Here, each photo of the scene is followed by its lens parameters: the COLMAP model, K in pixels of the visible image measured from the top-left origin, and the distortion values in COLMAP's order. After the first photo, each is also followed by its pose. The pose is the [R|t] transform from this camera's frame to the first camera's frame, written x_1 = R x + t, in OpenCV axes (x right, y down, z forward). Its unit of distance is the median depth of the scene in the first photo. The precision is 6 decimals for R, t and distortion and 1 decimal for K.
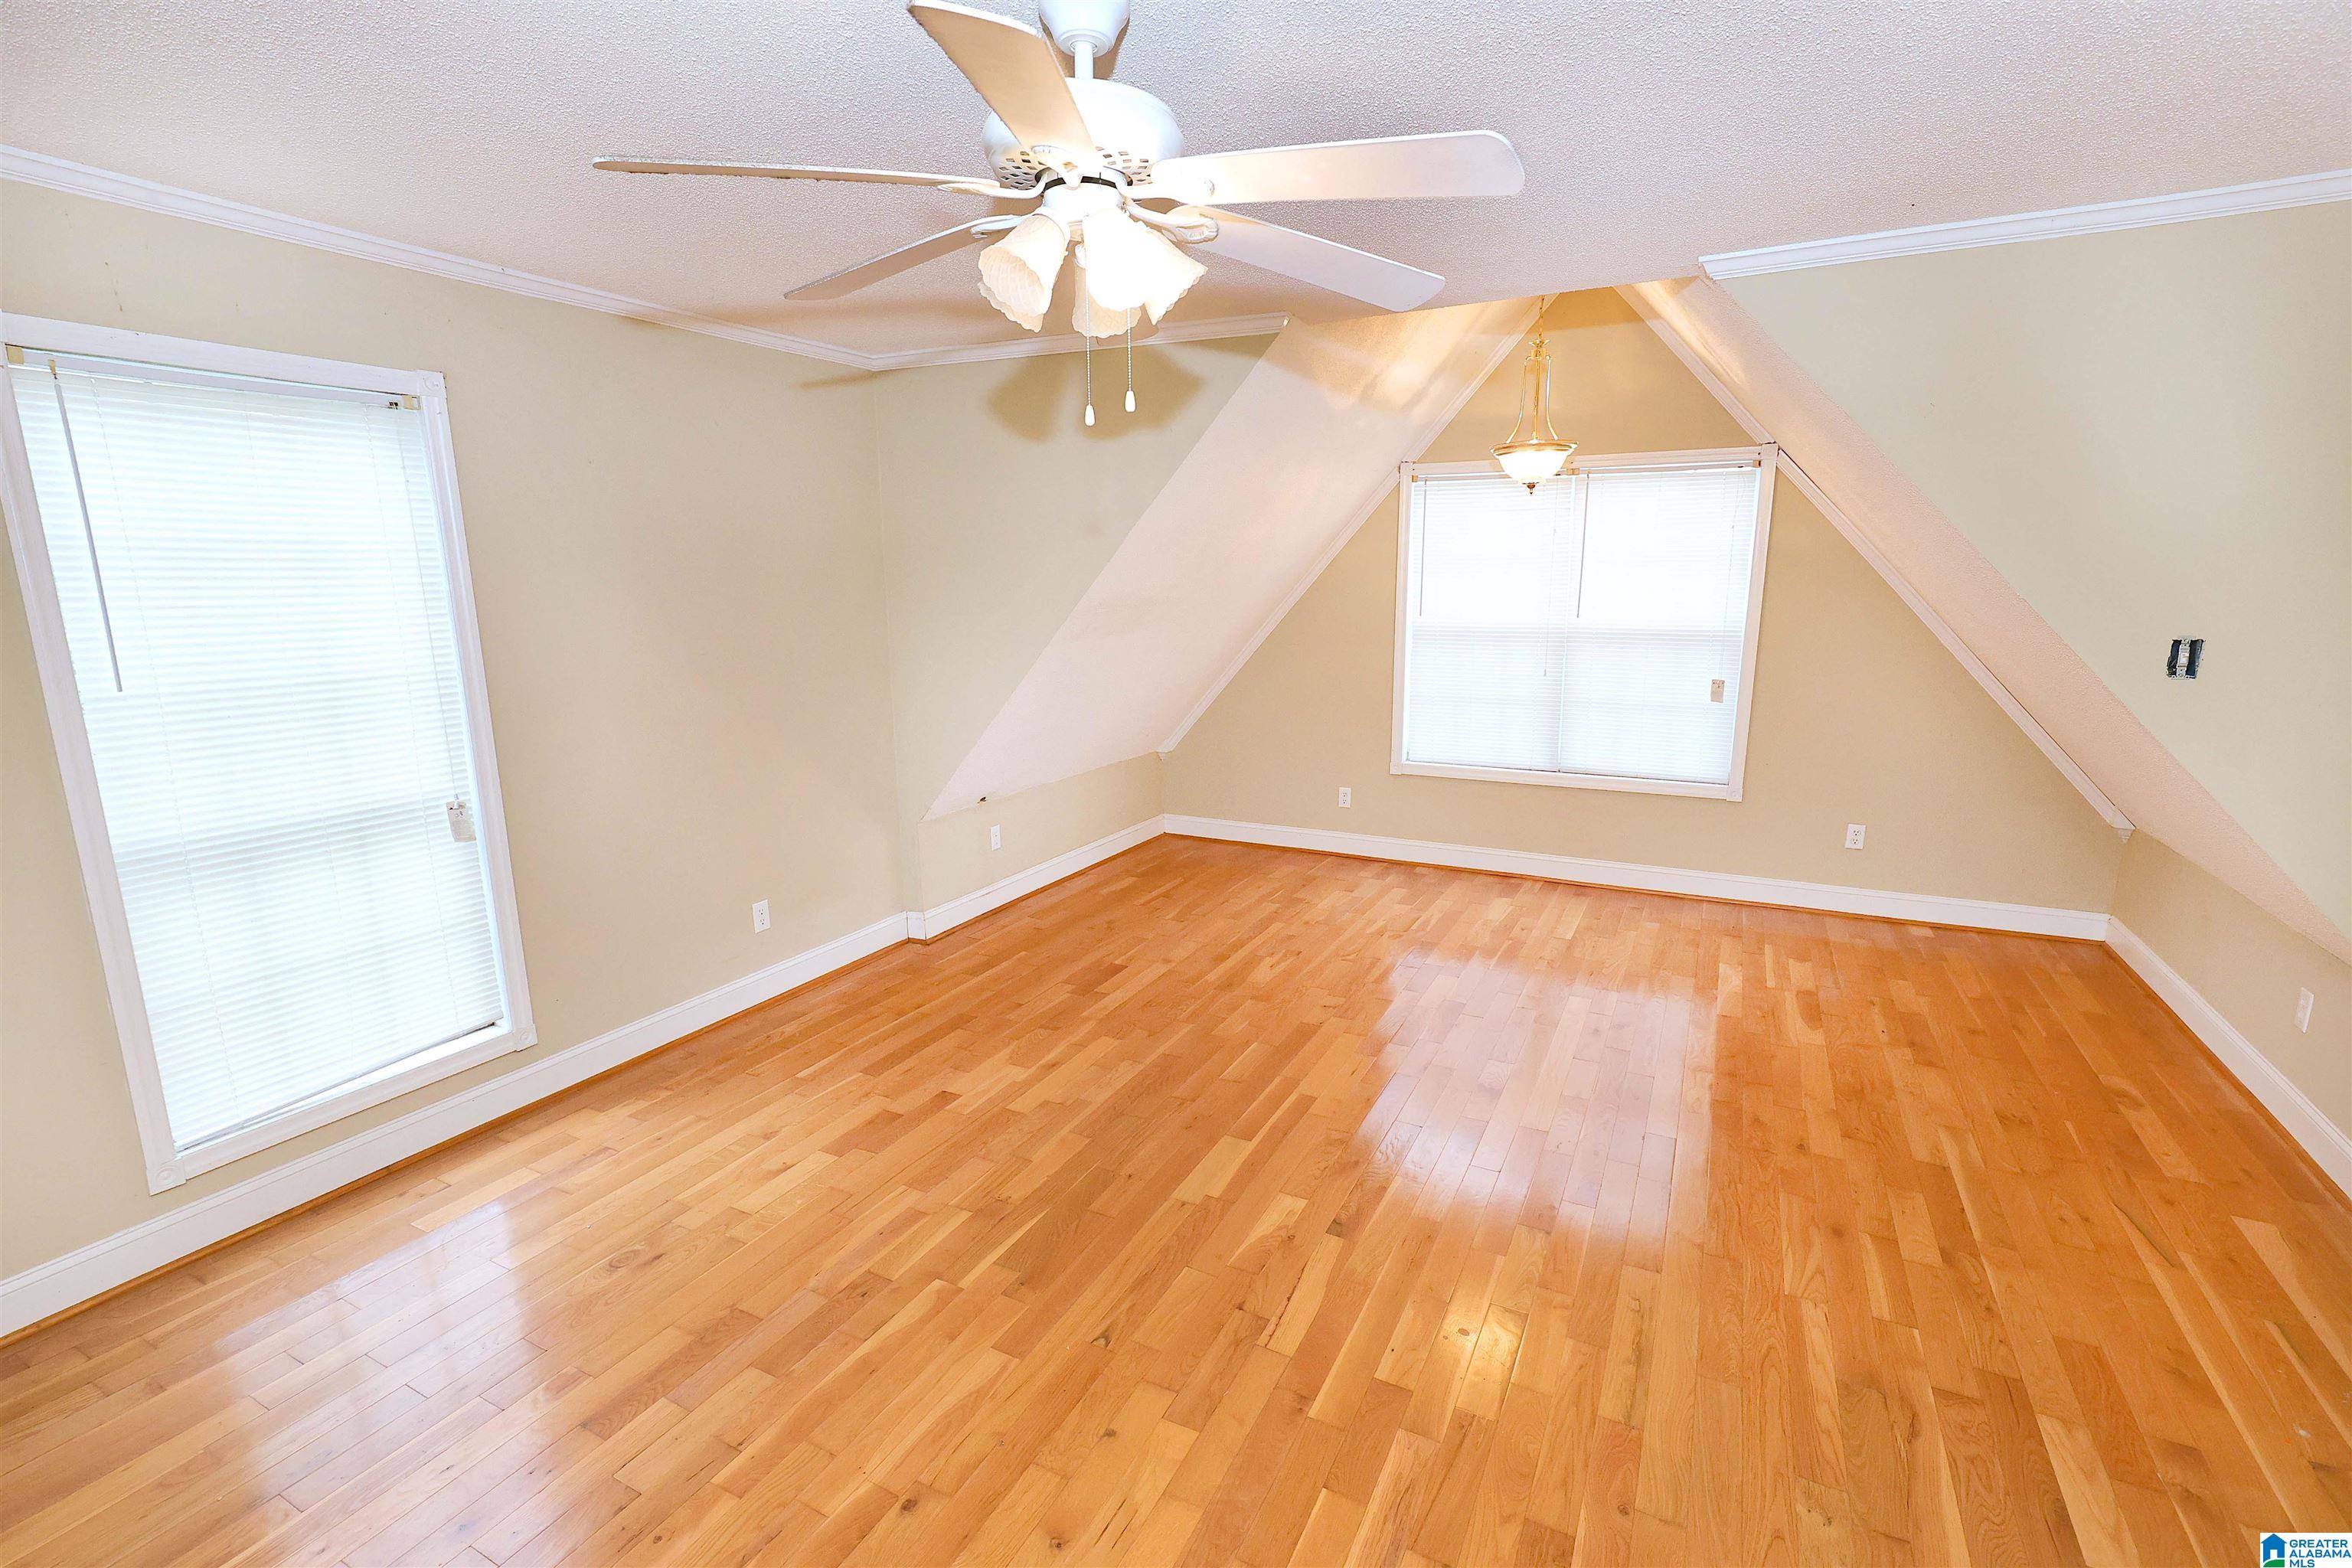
lens RADIAL K [[1061.3, 0, 1172.5], [0, 1061.3, 781.7], [0, 0, 1]] dist [-0.000989, -0.000310]
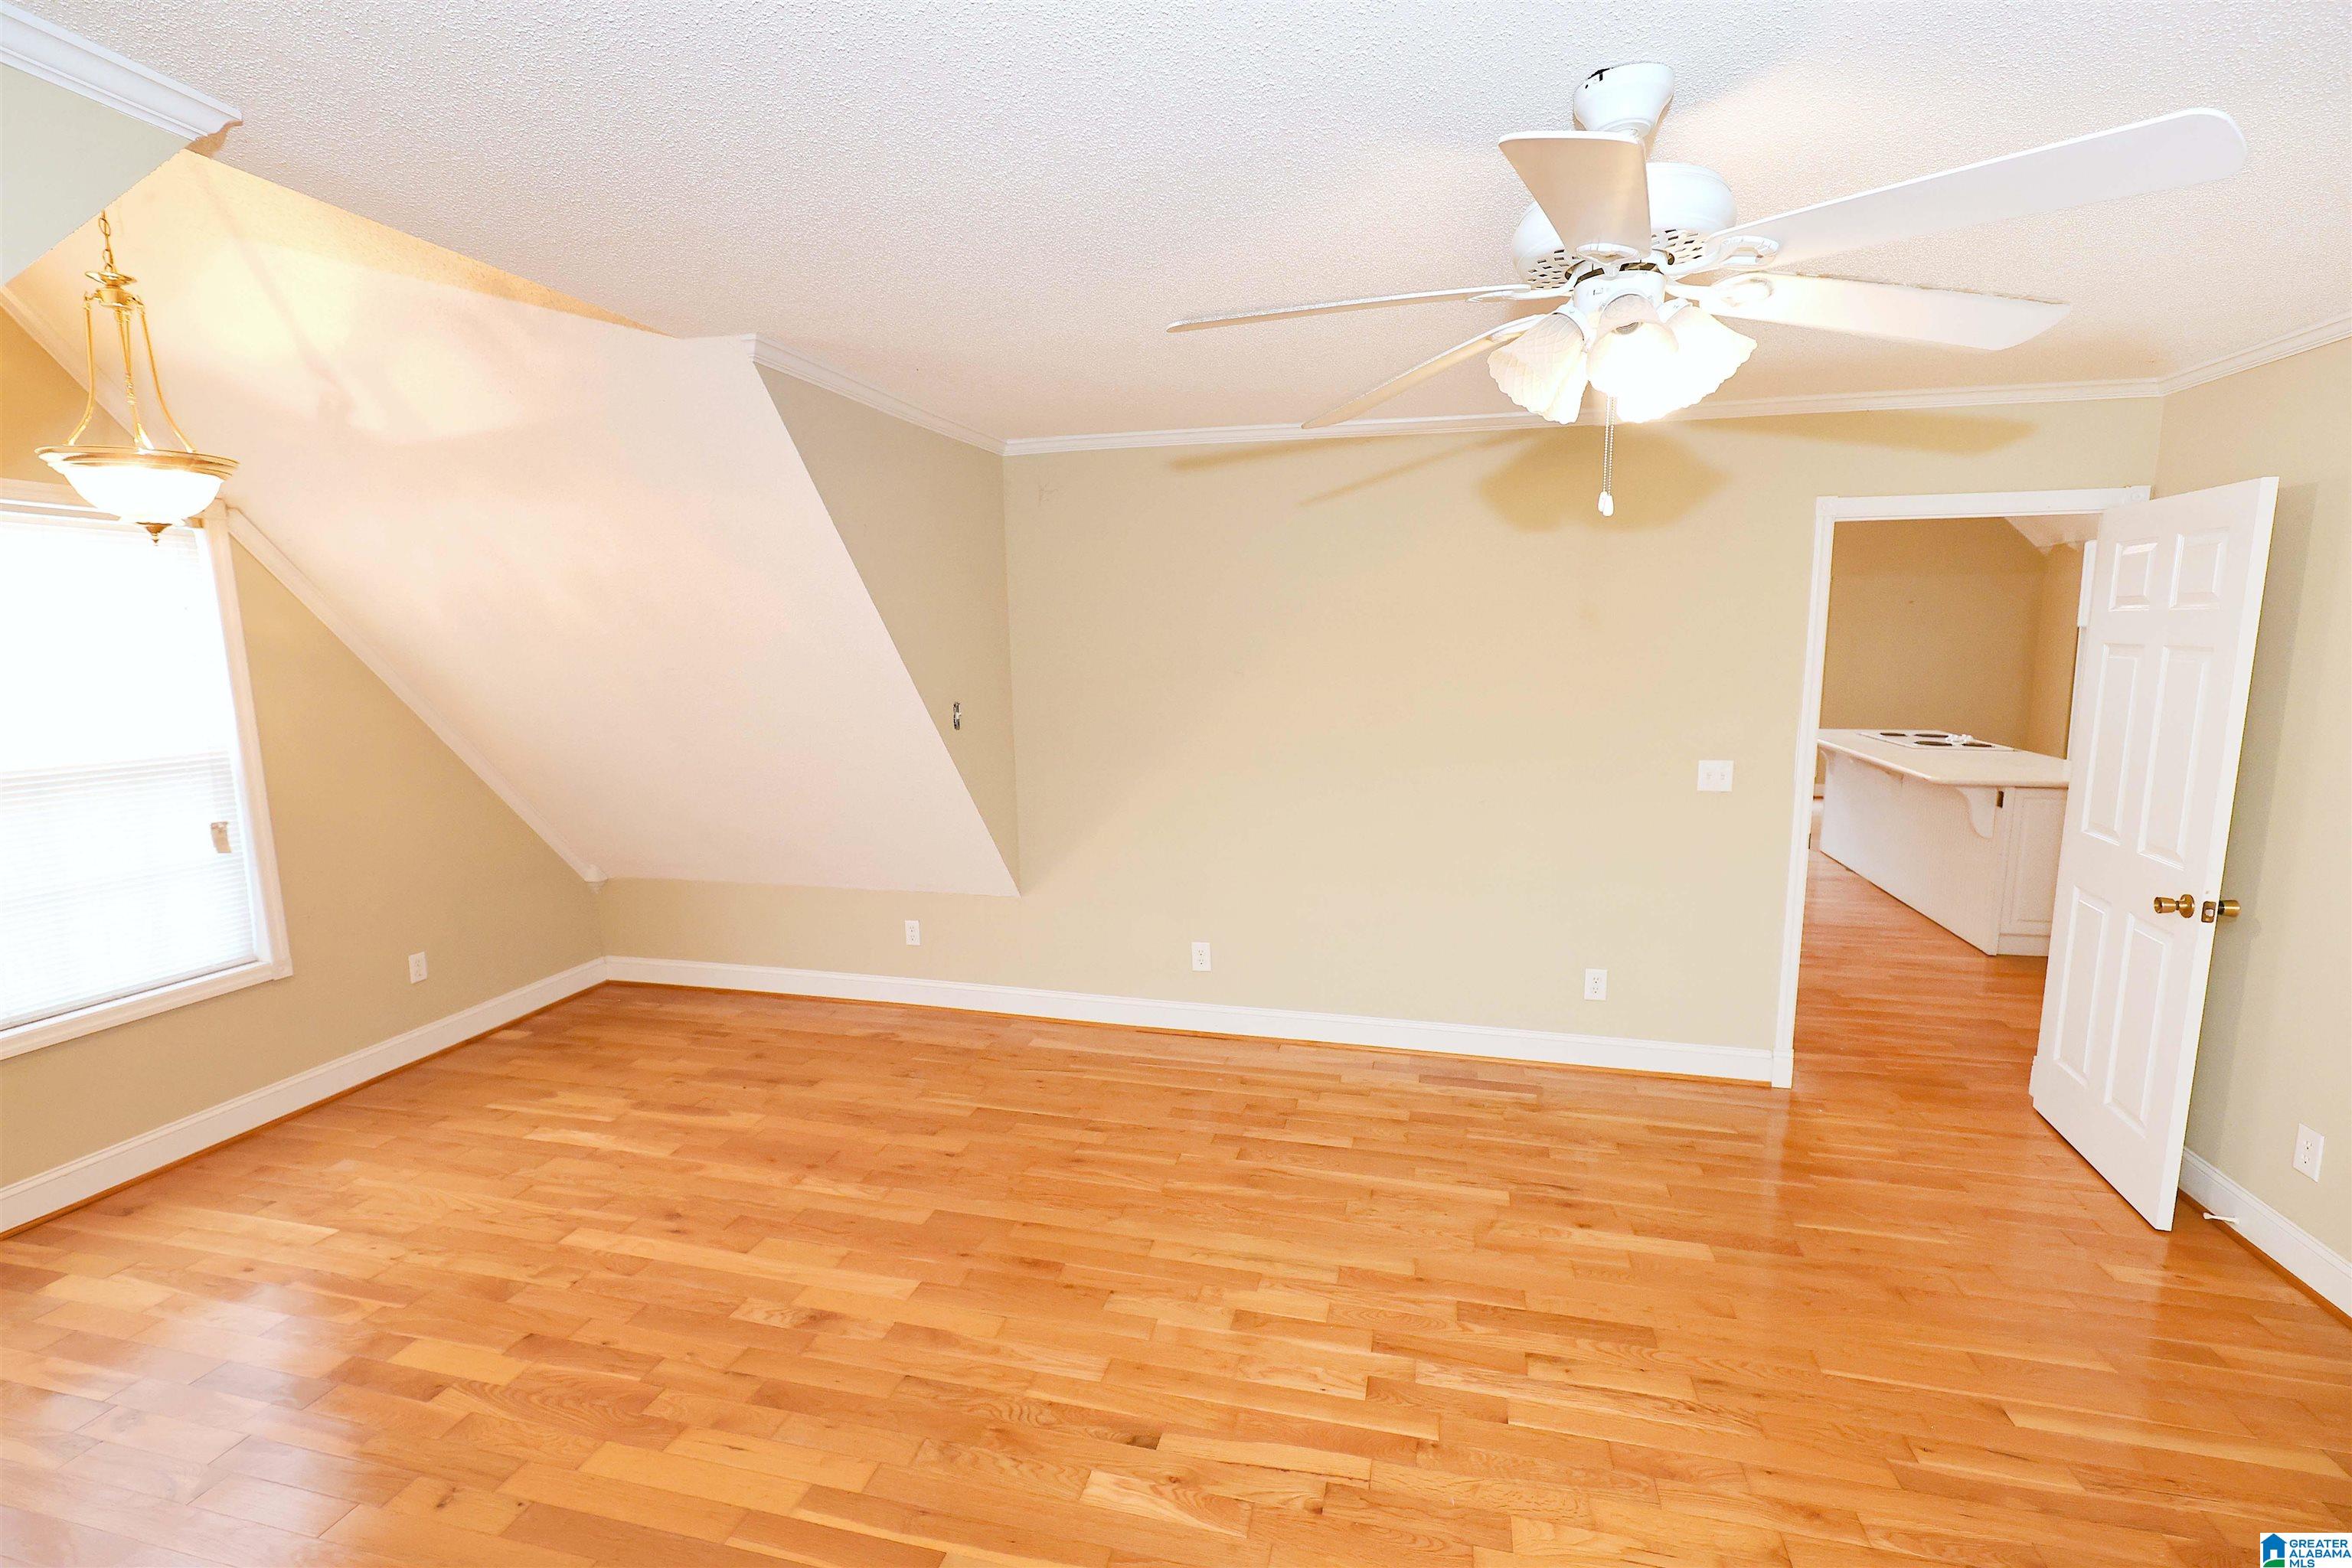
lens RADIAL K [[1061.3, 0, 1173.9], [0, 1061.3, 793.7], [0, 0, 1]] dist [-0.000989, -0.000310]
pose [[-0.227988, -0.132280, 0.964636, -0.447790], [0.203647, 0.962337, 0.180096, -0.163692], [-0.952129, 0.237505, -0.192463, 0.771938]]
